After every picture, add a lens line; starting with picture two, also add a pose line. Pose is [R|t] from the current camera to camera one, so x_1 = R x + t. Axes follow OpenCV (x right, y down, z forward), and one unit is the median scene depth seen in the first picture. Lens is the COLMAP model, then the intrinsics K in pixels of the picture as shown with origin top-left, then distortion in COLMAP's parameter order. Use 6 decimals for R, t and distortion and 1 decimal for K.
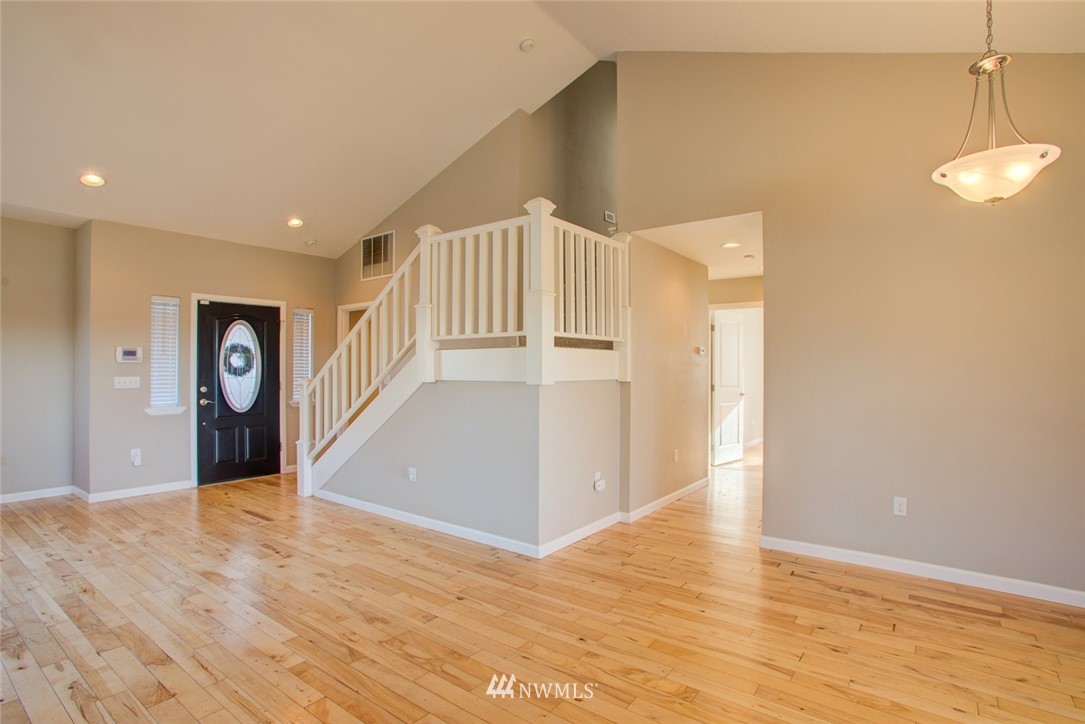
lens RADIAL K [[525.8, 0, 558.8], [0, 525.8, 362.5], [0, 0, 1]] dist [-0.074933, 0.028126]
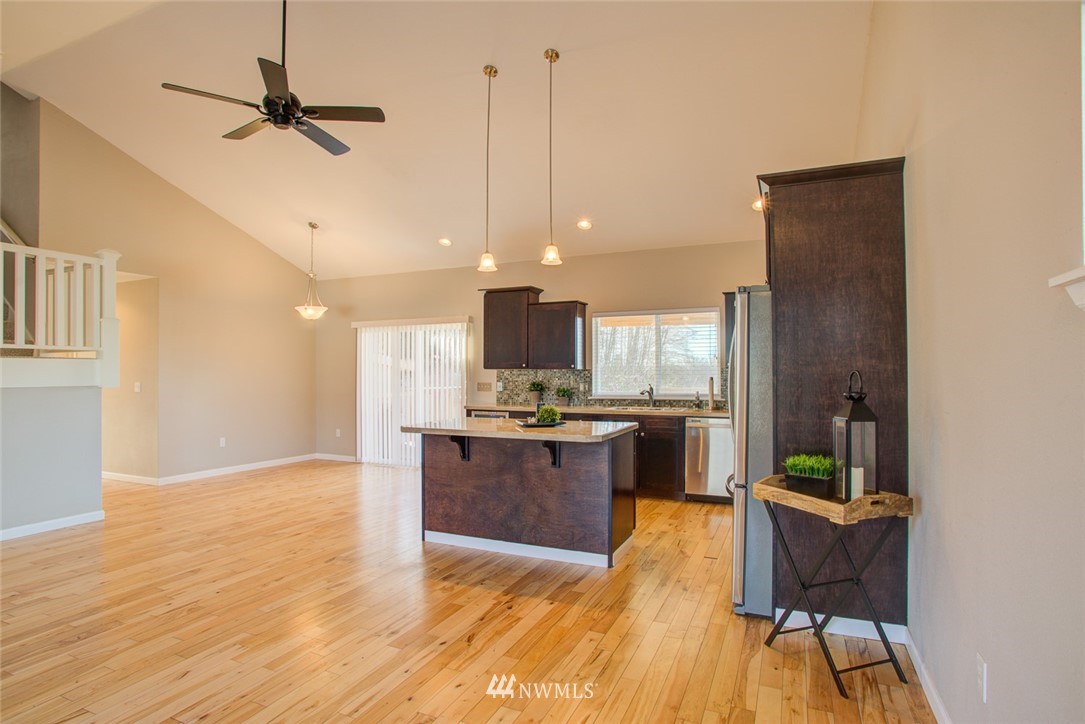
lens RADIAL K [[574.0, 0, 506.3], [0, 574.0, 366.8], [0, 0, 1]] dist [-0.095917, 0.065703]
pose [[-0.157474, 0.012276, 0.987447, -1.976170], [-0.006596, 0.999887, -0.013482, 0.001526], [-0.987501, -0.008636, -0.157375, 0.266990]]
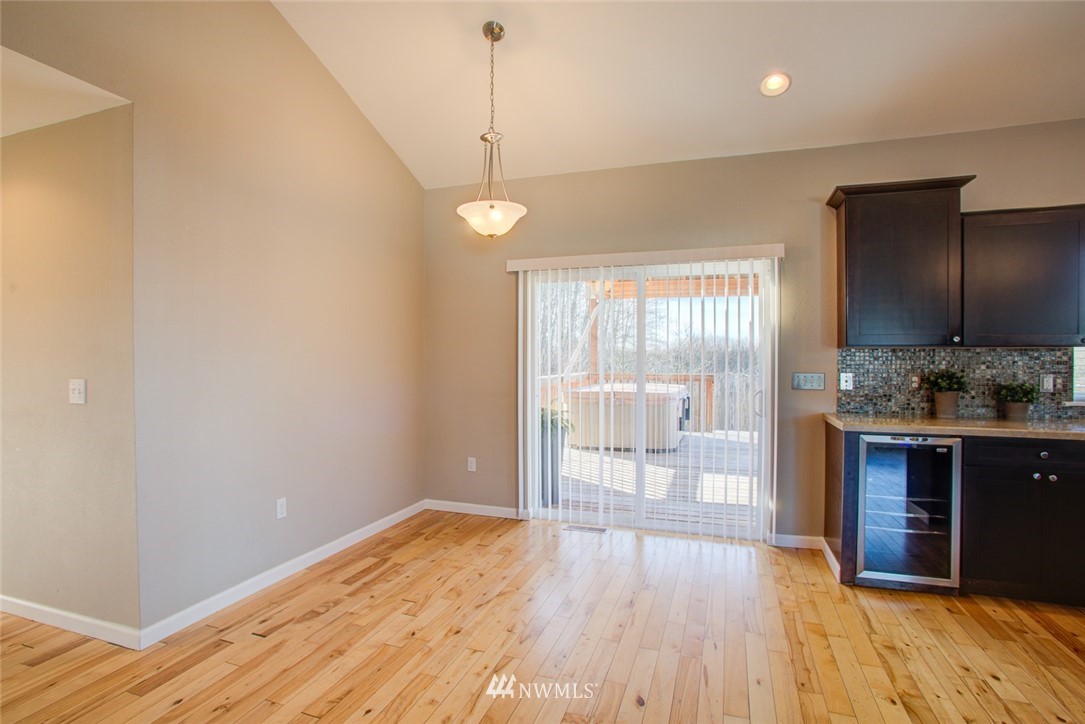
lens RADIAL K [[550.0, 0, 518.4], [0, 550.0, 360.3], [0, 0, 1]] dist [-0.083259, 0.033363]
pose [[-0.261791, -0.007337, 0.965097, -0.447593], [-0.004816, 0.999969, 0.006295, 0.002561], [-0.965113, -0.003000, -0.261818, 0.952398]]
